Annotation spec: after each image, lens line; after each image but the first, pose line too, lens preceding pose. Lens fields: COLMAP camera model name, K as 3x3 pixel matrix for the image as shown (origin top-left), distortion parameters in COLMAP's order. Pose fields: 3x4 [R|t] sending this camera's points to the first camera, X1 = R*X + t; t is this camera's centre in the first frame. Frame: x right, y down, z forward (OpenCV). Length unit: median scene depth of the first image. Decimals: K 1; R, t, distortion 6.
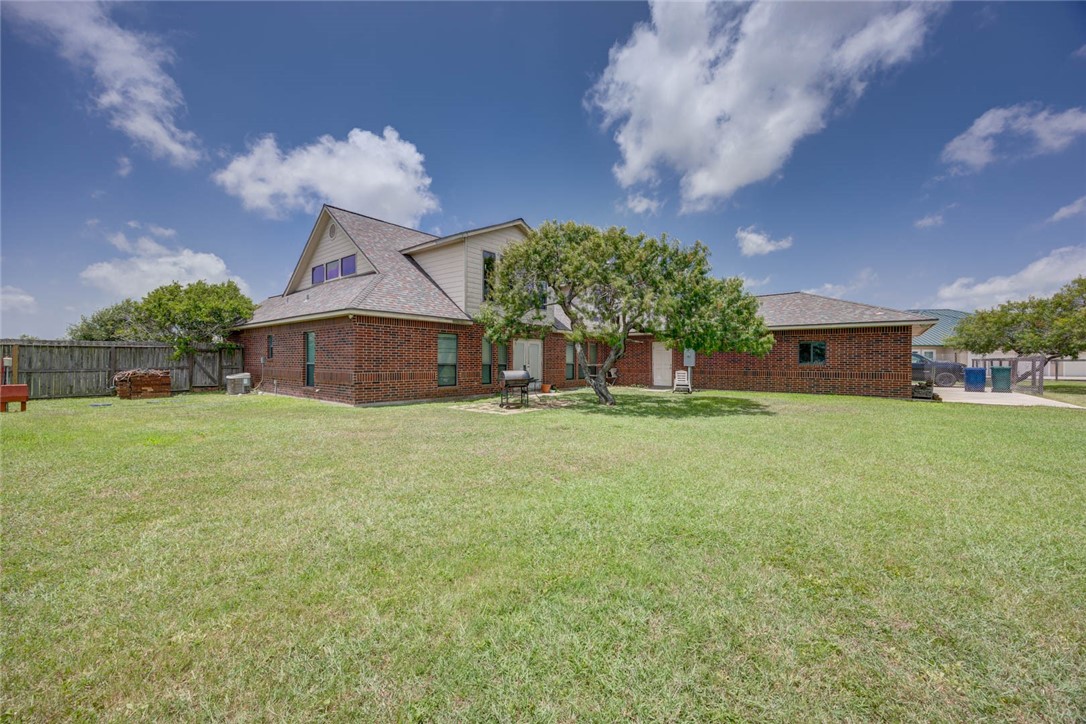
lens RADIAL K [[433.1, 0, 543.0], [0, 433.1, 362.0], [0, 0, 1]] dist [0.005263, -0.000019]
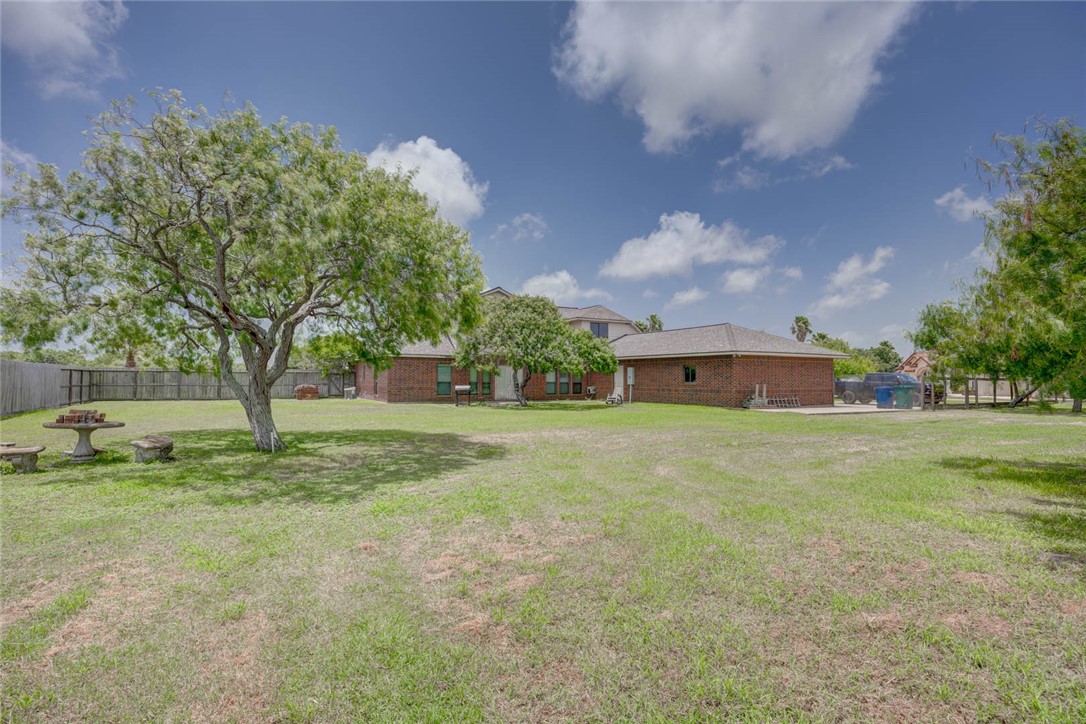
lens RADIAL K [[575.6, 0, 543.0], [0, 575.6, 362.0], [0, 0, 1]] dist [0.000457, 0.000028]
pose [[0.922823, -0.011175, -0.385061, 0.903532], [-0.003502, 0.999294, -0.037394, 0.008918], [0.385207, 0.035856, 0.922133, -0.833025]]
